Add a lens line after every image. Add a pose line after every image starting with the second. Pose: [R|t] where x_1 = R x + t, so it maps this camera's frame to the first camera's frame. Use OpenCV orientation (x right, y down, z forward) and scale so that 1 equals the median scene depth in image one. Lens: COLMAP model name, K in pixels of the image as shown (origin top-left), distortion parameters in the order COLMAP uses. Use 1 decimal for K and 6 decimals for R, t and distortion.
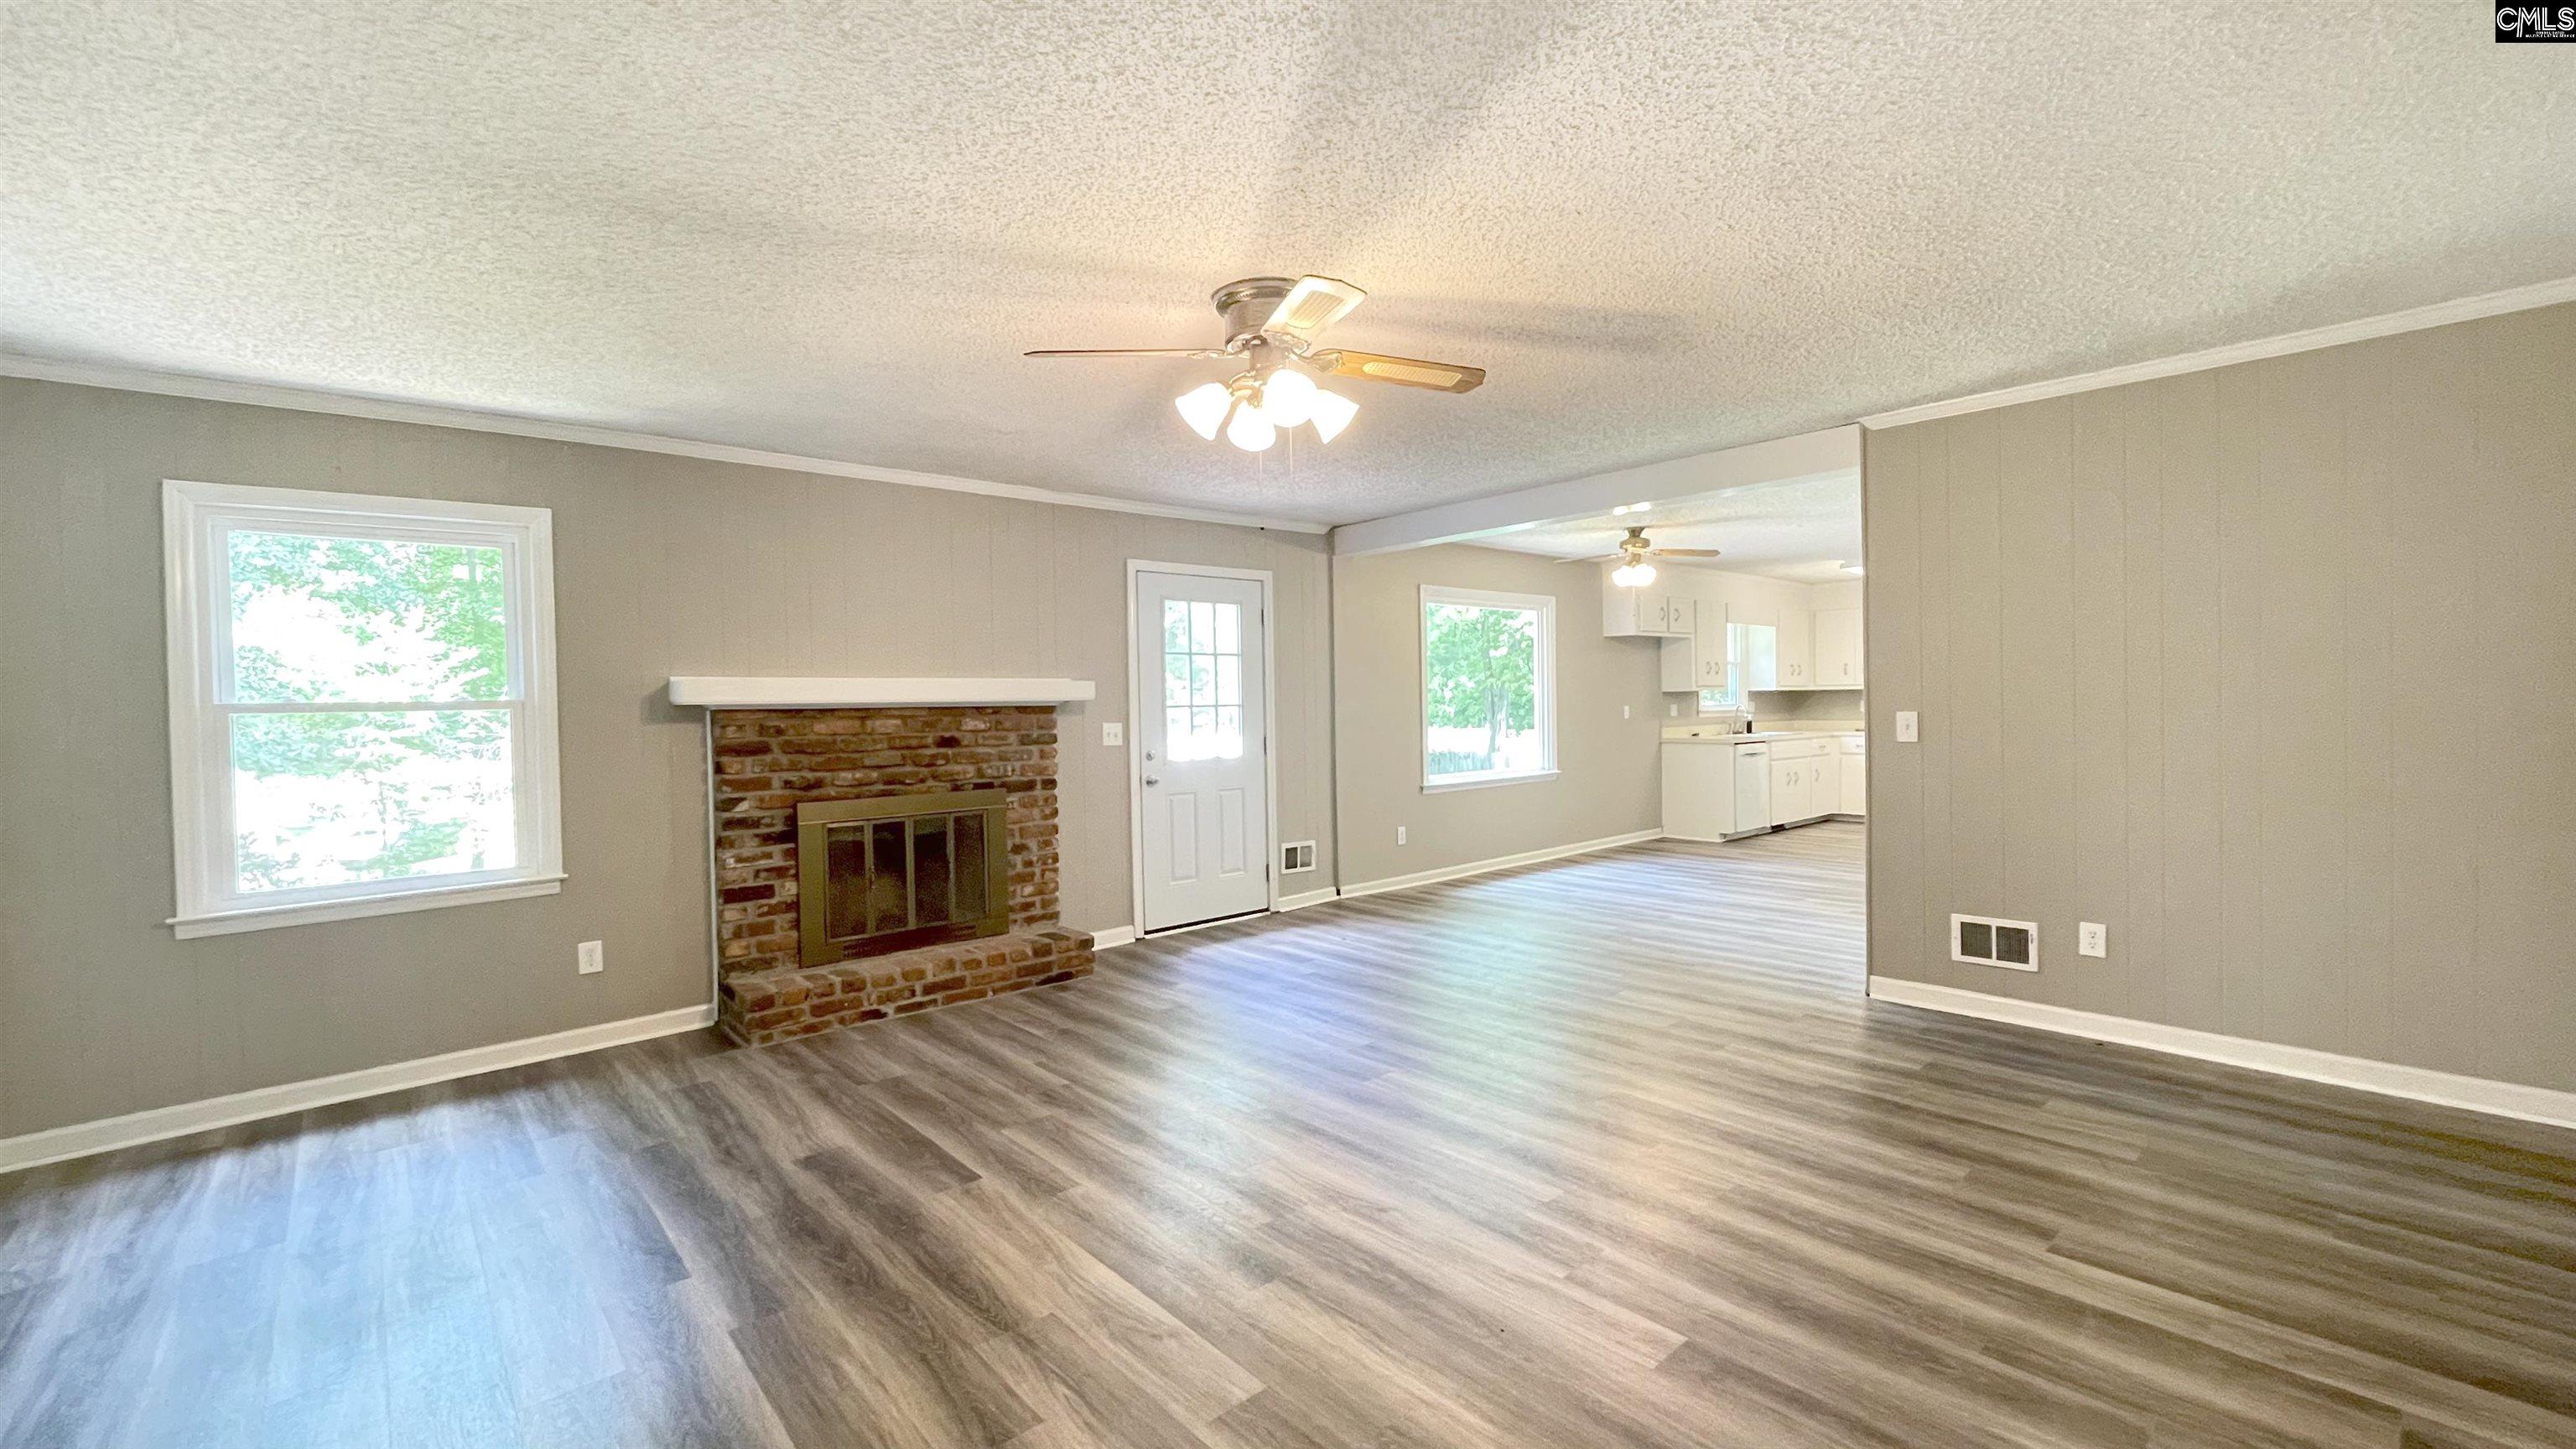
lens RADIAL K [[1046.7, 0, 1293.7], [0, 1046.7, 715.7], [0, 0, 1]] dist [-0.005220, -0.000107]
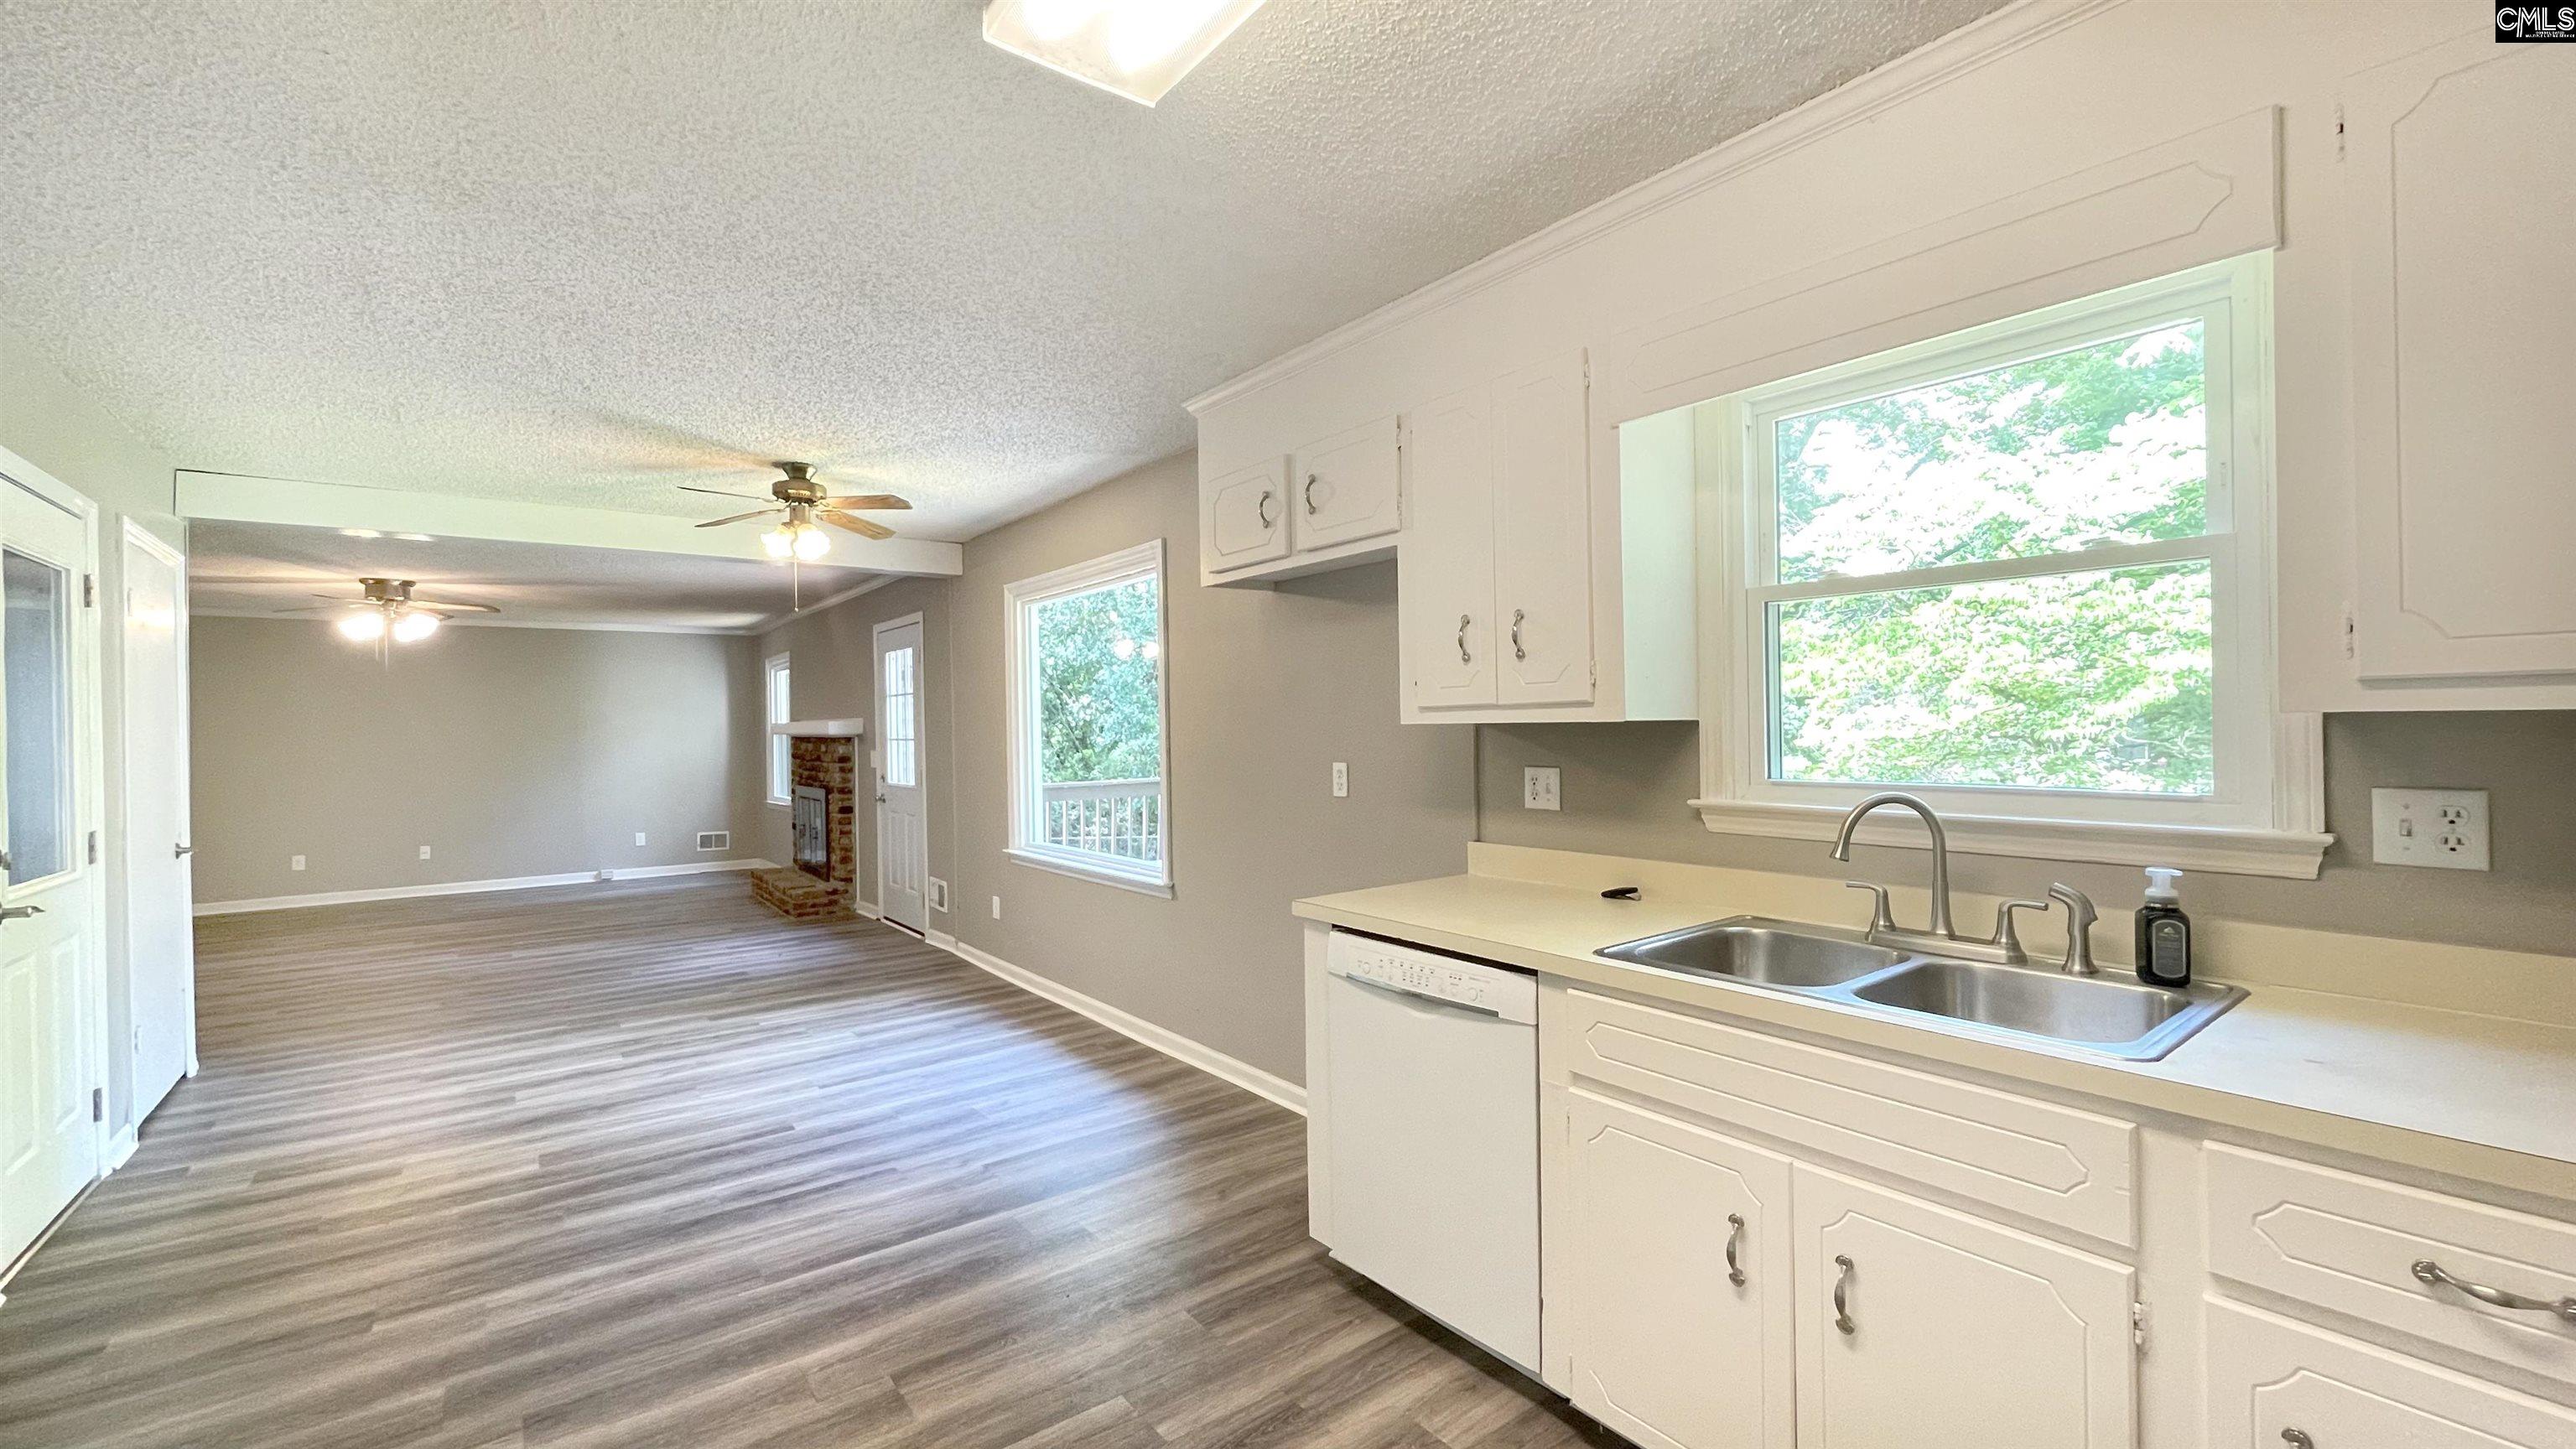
lens RADIAL K [[1046.7, 0, 1293.7], [0, 1046.7, 715.7], [0, 0, 1]] dist [-0.005220, -0.000107]
pose [[-0.069863, 0.010810, -0.997498, 1.444931], [0.005020, 0.999932, 0.010485, -0.063178], [0.997544, -0.004275, -0.069912, 2.101750]]
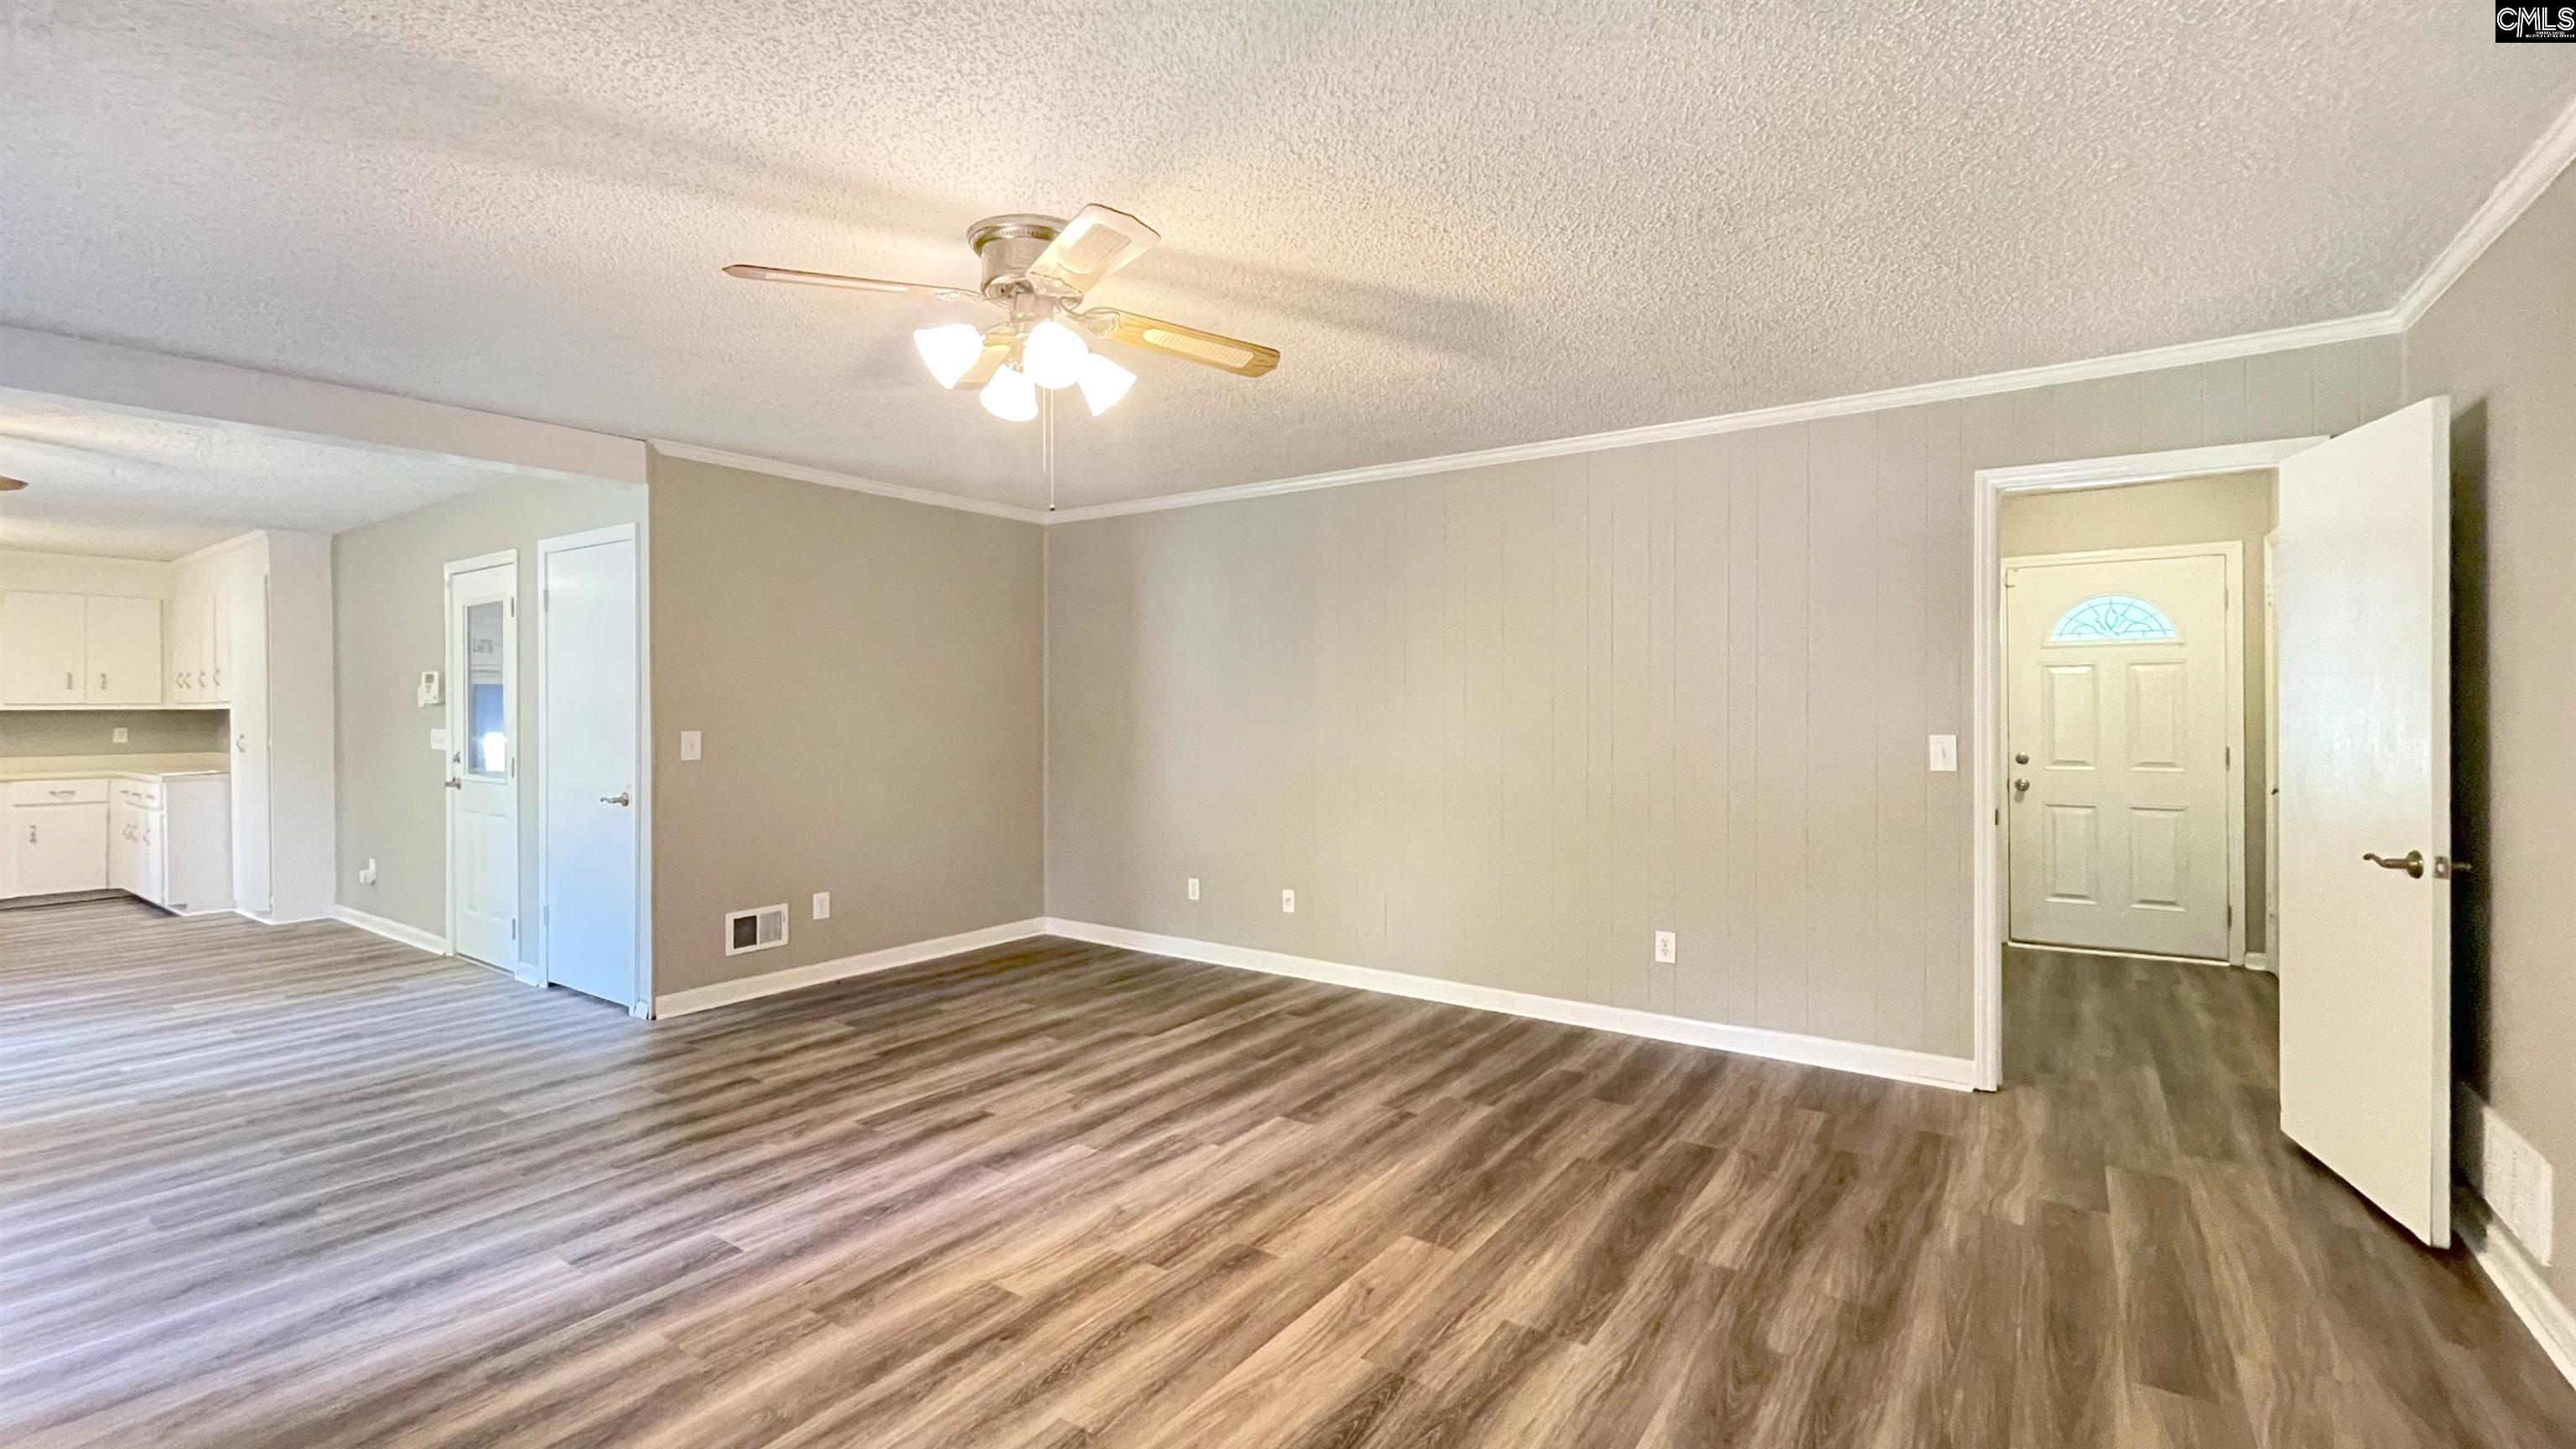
lens RADIAL K [[1099.1, 0, 1284.2], [0, 1099.1, 726.0], [0, 0, 1]] dist [-0.004087, 0.000174]
pose [[-0.228124, 0.004041, 0.973624, -0.598266], [0.022418, 0.999748, 0.001103, 0.003690], [-0.973374, 0.022078, -0.228157, 0.654998]]
